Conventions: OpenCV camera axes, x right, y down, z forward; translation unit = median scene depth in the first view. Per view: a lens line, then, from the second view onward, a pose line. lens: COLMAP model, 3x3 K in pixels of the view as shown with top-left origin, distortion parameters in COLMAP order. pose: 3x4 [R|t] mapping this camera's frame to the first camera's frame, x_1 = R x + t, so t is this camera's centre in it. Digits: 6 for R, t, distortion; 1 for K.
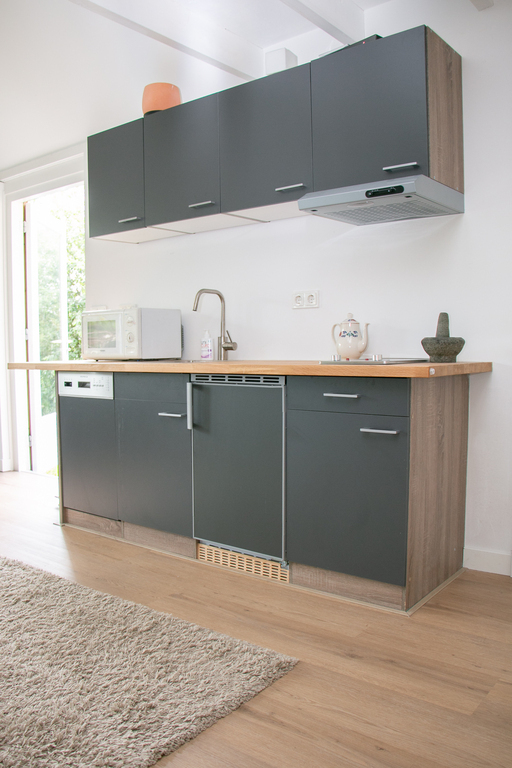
lens RADIAL K [[634.6, 0, 256.0], [0, 634.6, 384.0], [0, 0, 1]] dist [-0.278642, 0.236231]
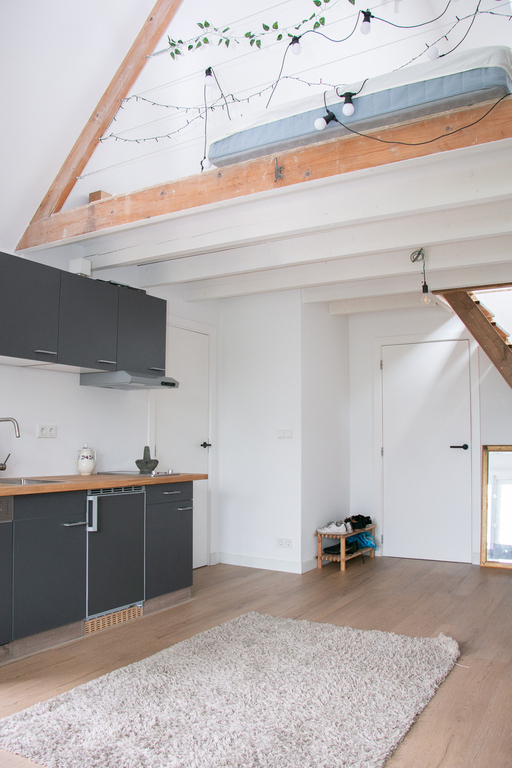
lens RADIAL K [[634.6, 0, 256.0], [0, 634.6, 384.0], [0, 0, 1]] dist [-0.278642, 0.236231]
pose [[-0.119906, 0.100460, 0.987689, -1.509696], [0.063328, 0.993615, -0.093375, -0.096872], [-0.990763, 0.051353, -0.125502, 0.846555]]
